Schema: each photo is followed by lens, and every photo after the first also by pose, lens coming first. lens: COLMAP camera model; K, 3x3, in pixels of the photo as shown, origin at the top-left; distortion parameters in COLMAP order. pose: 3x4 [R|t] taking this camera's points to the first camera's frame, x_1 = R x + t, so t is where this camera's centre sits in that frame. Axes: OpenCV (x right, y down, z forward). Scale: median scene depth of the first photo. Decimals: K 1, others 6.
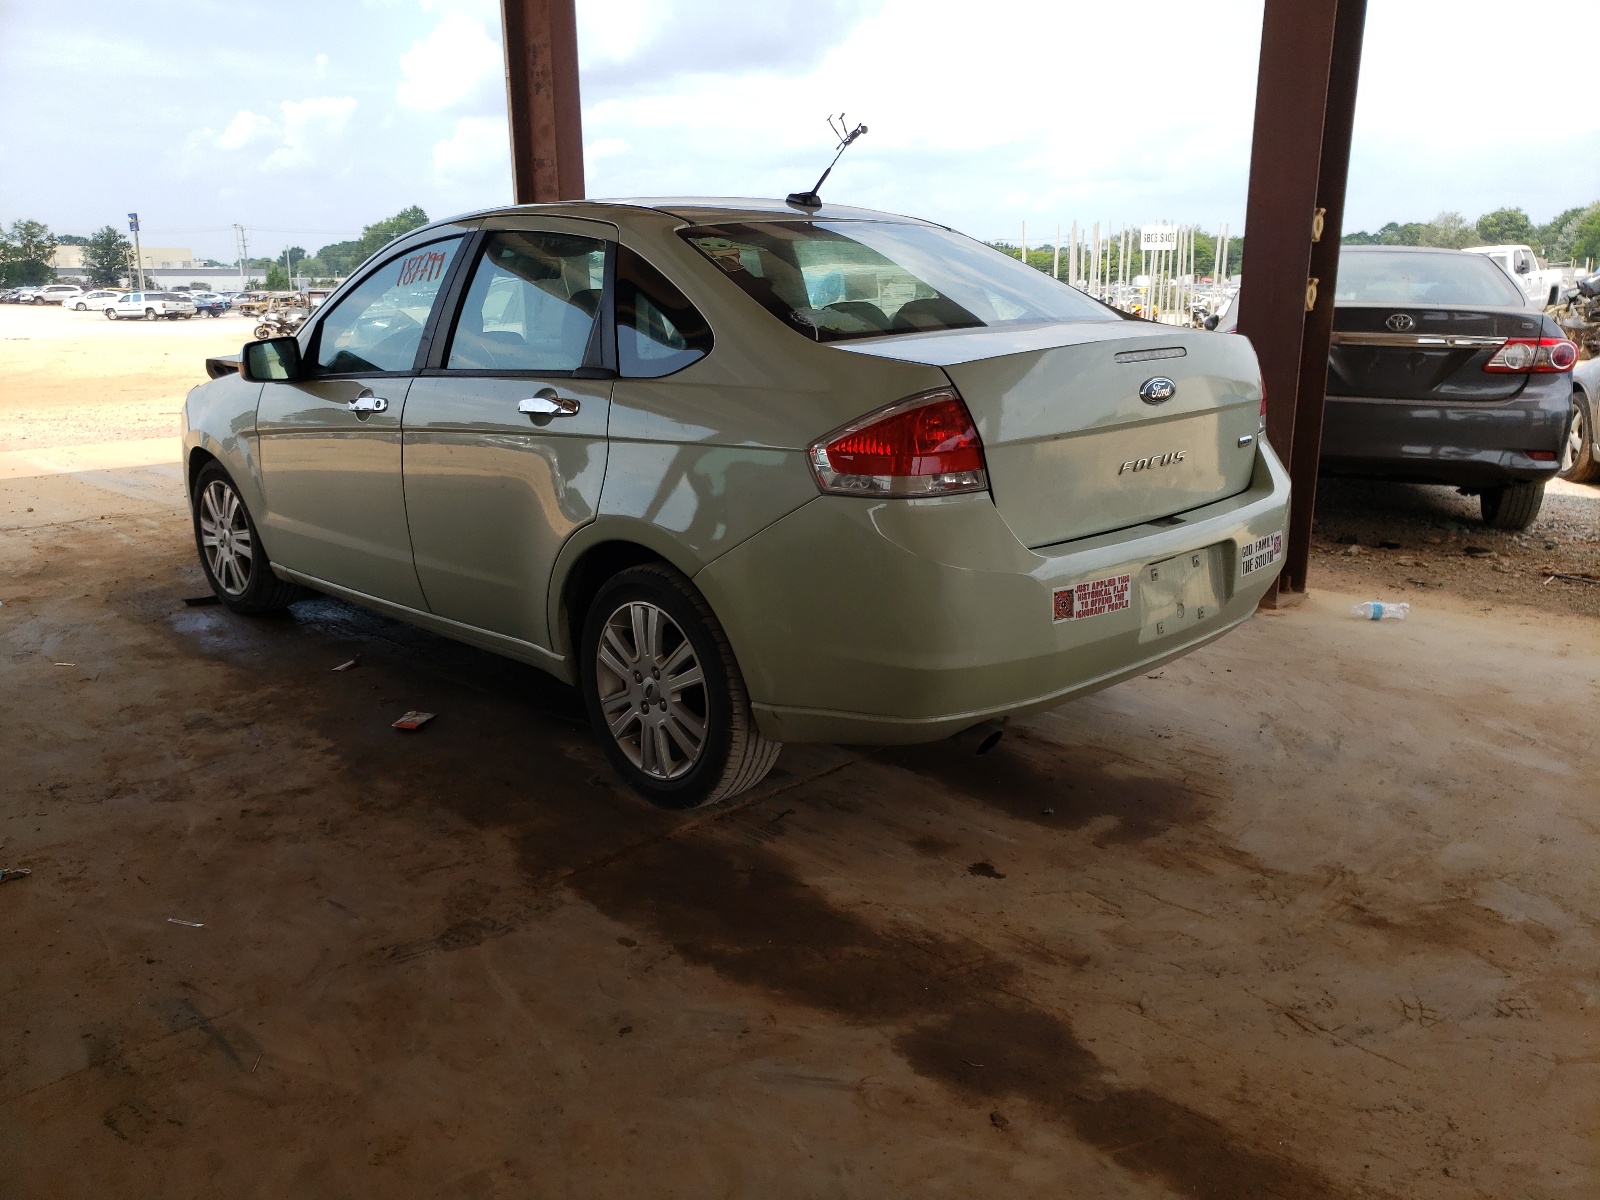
lens RADIAL K [[1233.4, 0, 799.3], [0, 1233.4, 603.8], [0, 0, 1]] dist [0.023043, 0.018669]
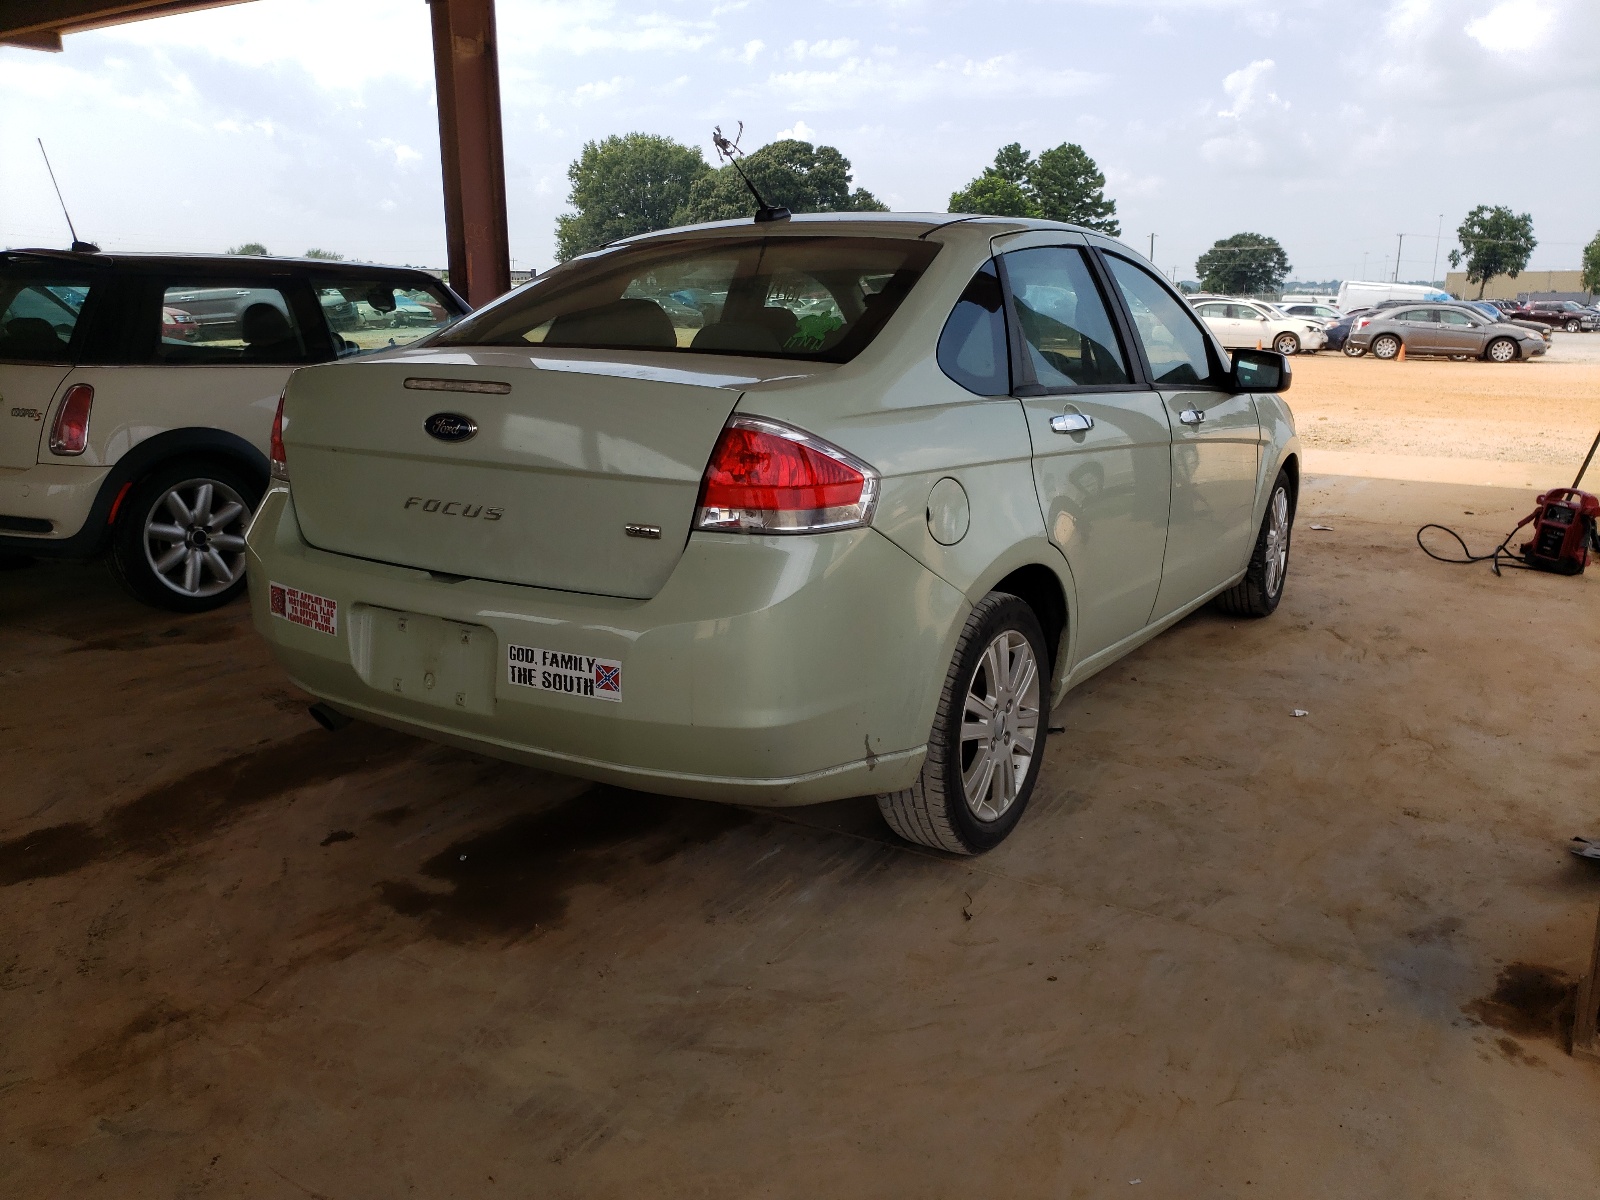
lens RADIAL K [[1233.4, 0, 802.9], [0, 1233.4, 601.1], [0, 0, 1]] dist [0.023043, 0.018669]
pose [[0.234432, 0.245121, -0.940722, 1.235899], [-0.250614, 0.950219, 0.185141, -0.288888], [0.939273, 0.192355, 0.284192, 1.045067]]
